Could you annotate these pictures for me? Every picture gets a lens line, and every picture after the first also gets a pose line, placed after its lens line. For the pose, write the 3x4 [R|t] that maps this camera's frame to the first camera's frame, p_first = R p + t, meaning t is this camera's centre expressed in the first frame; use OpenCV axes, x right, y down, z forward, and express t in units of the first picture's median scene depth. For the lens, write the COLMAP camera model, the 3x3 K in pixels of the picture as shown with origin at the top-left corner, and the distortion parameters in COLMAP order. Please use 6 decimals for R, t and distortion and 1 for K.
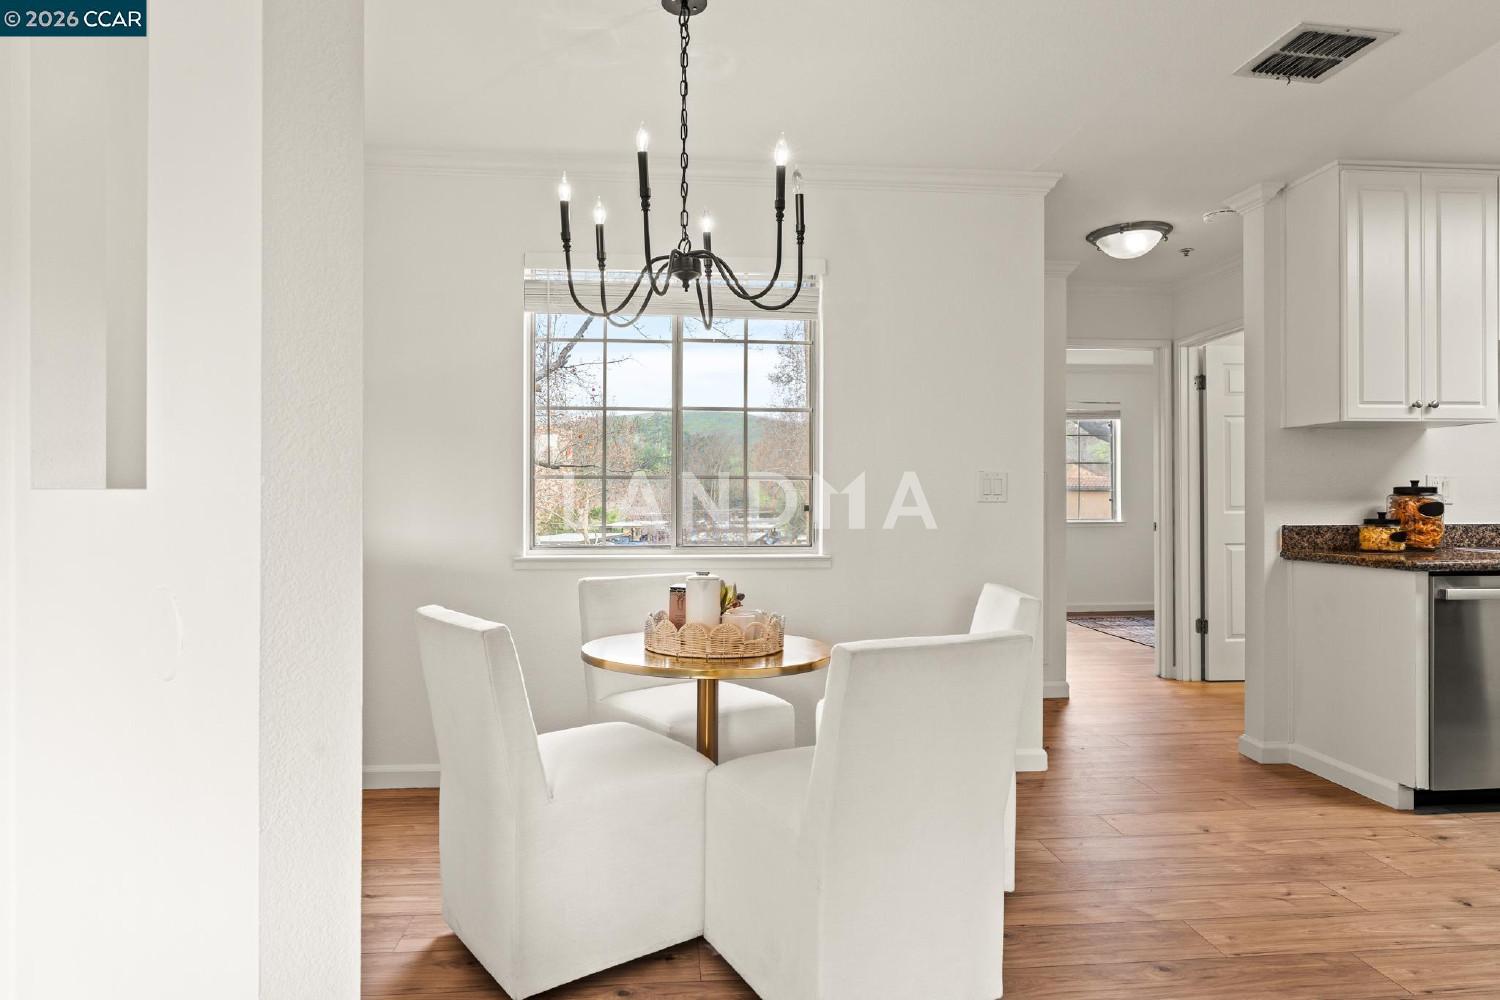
lens RADIAL K [[853.6, 0, 750.0], [0, 853.6, 500.0], [0, 0, 1]] dist [0.003075, 0.001963]
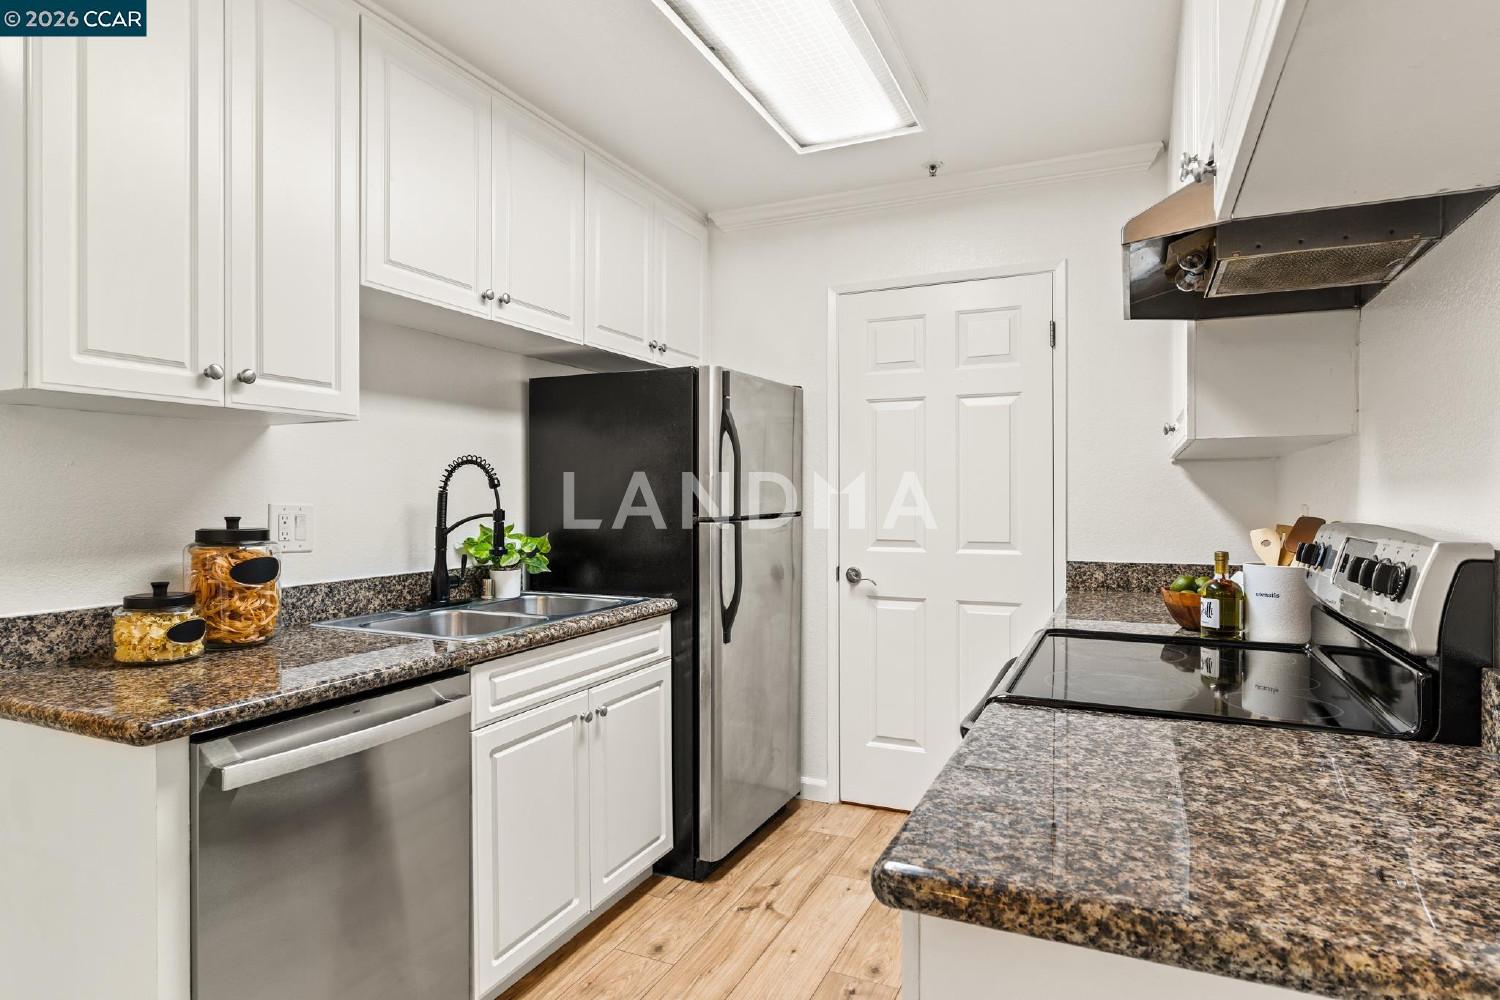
lens RADIAL K [[832.8, 0, 750.0], [0, 832.8, 500.0], [0, 0, 1]] dist [-0.000407, 0.000045]
pose [[0.495628, 0.001228, 0.868534, 0.487186], [-0.001147, 0.999999, -0.000760, -0.034308], [-0.868534, -0.000620, 0.495629, 0.457709]]
